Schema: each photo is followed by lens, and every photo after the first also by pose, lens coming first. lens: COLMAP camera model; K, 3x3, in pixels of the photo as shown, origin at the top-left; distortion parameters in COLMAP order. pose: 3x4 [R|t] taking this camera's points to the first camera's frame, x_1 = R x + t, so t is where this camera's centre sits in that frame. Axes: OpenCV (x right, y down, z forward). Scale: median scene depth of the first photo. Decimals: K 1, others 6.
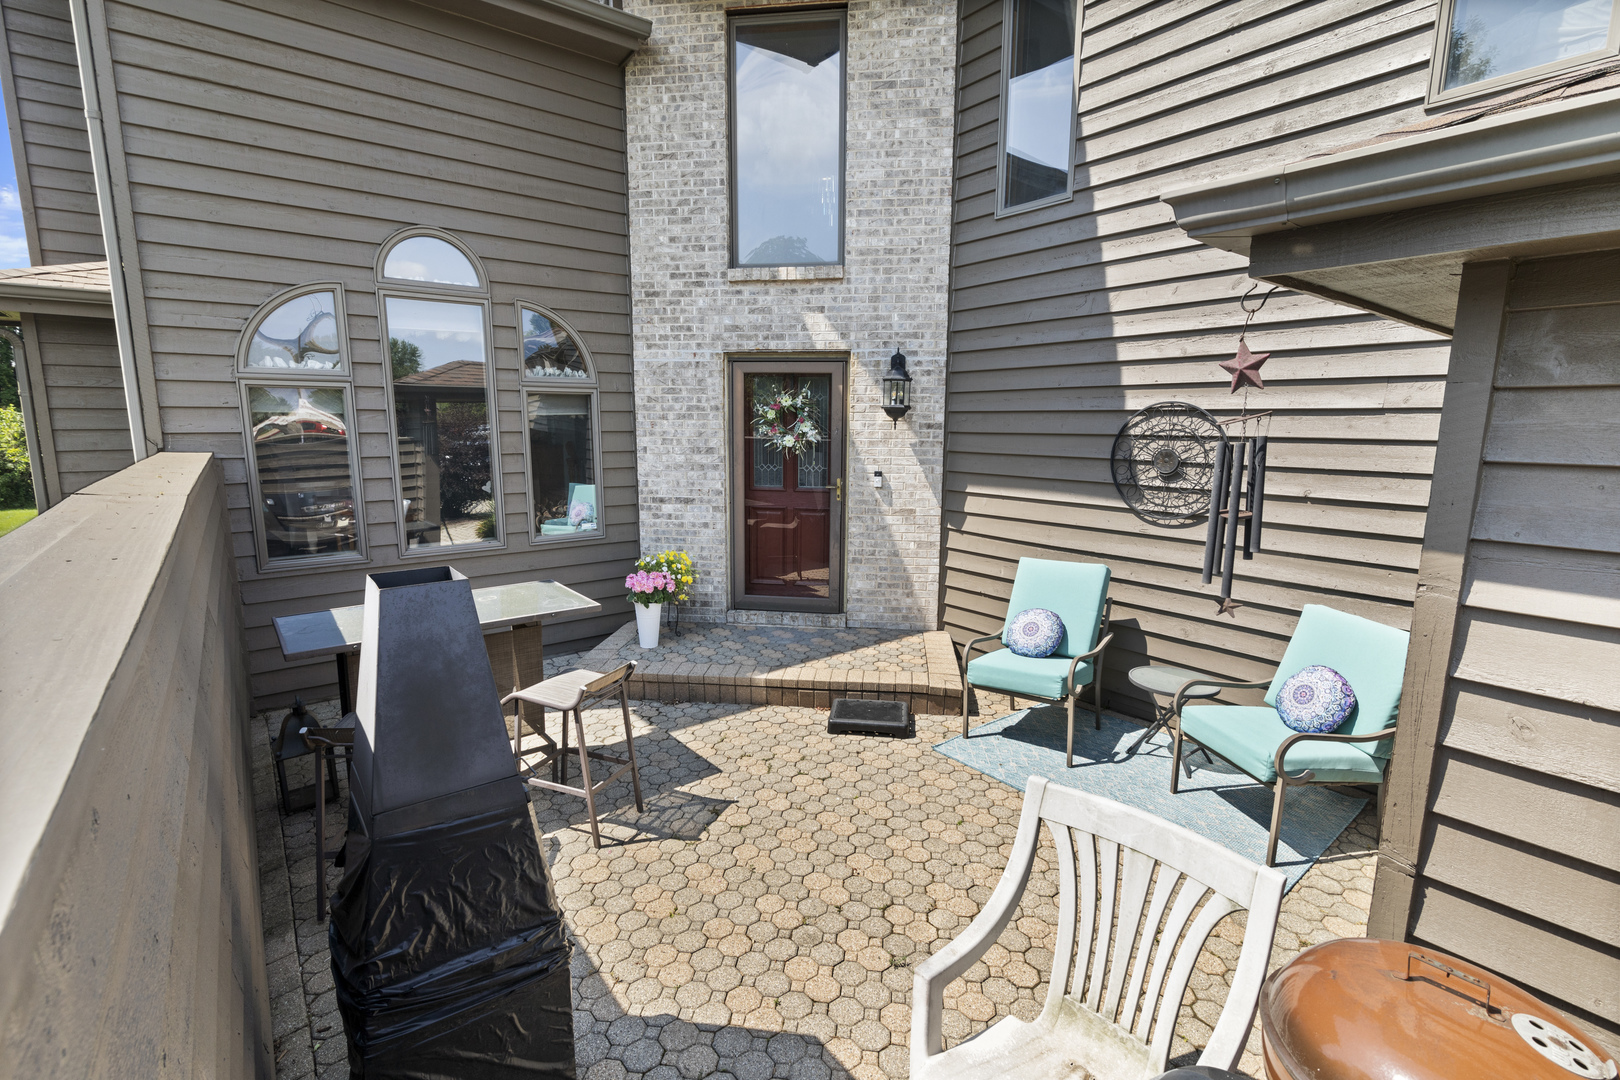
lens RADIAL K [[774.9, 0, 799.9], [0, 774.9, 538.6], [0, 0, 1]] dist [0.006386, -0.001897]
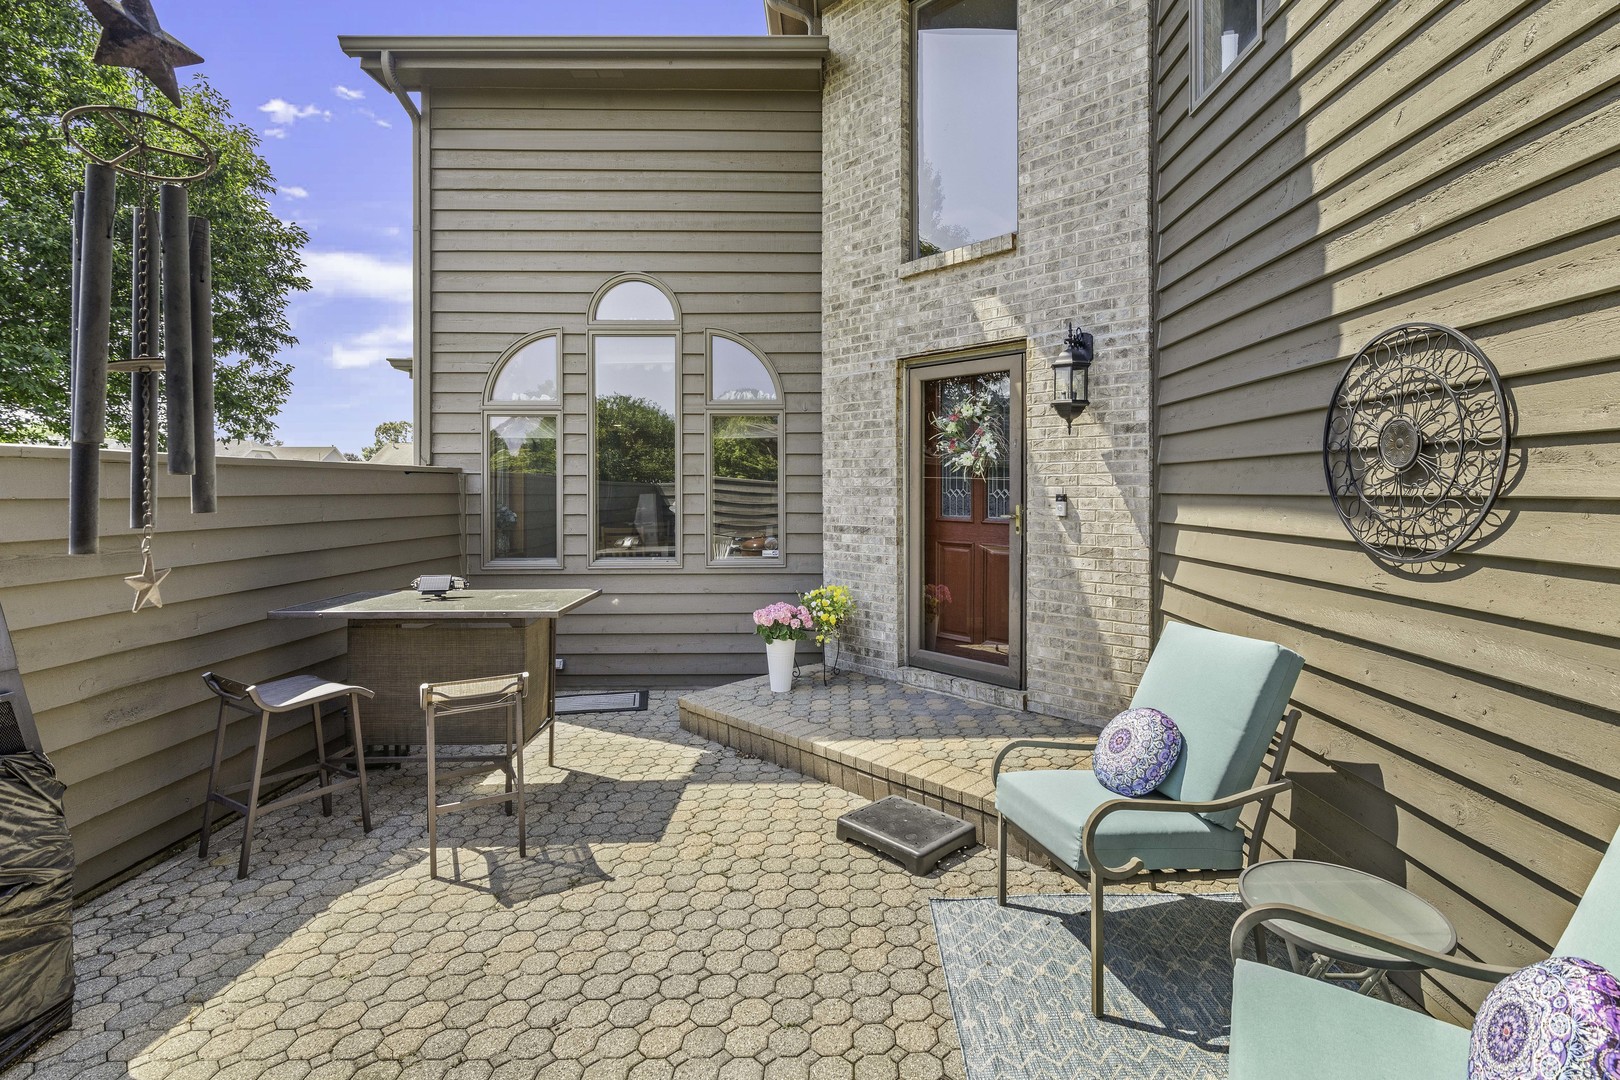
lens RADIAL K [[774.9, 0, 872.0], [0, 774.9, 491.2], [0, 0, 1]] dist [0.006386, -0.001897]
pose [[0.789433, -0.006749, -0.613800, 0.502693], [-0.092417, 0.987235, -0.129717, 0.025185], [0.606840, 0.159129, 0.778732, 0.406663]]
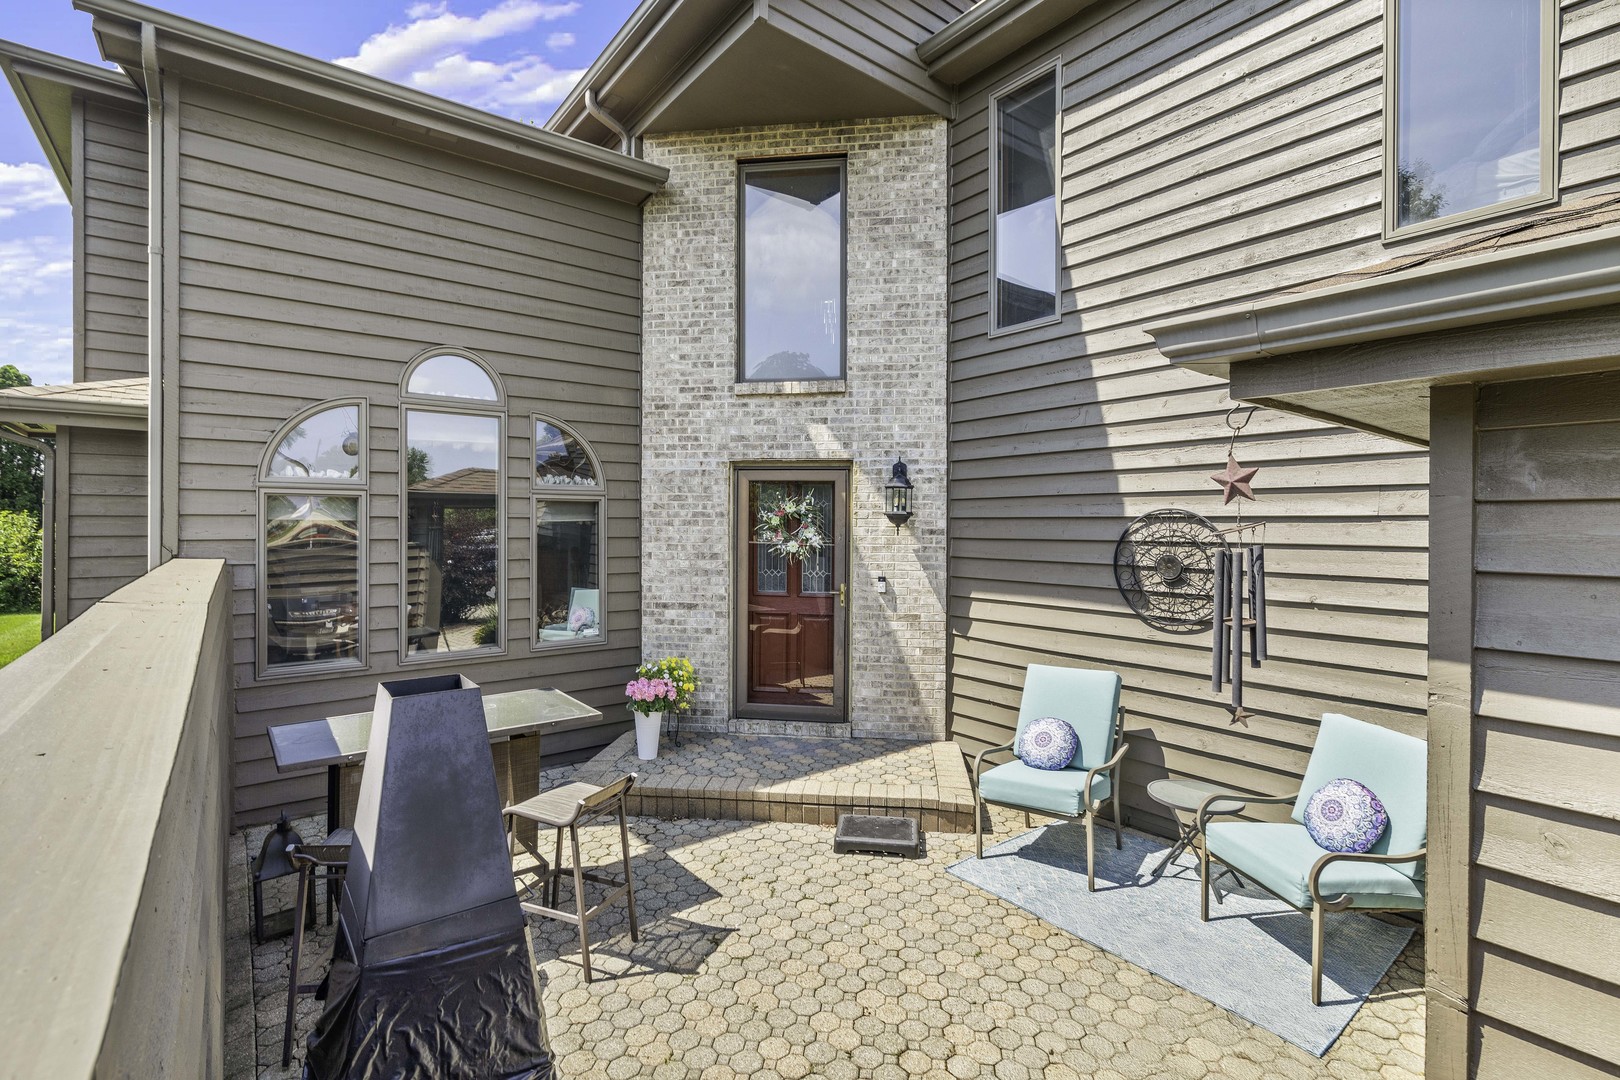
lens RADIAL K [[774.9, 0, 798.5], [0, 774.9, 515.5], [0, 0, 1]] dist [0.006386, -0.001897]
pose [[0.999983, -0.000603, -0.005863, -0.001266], [-0.000367, 0.986440, -0.164125, -0.000241], [0.005883, 0.164124, 0.986422, -0.003550]]
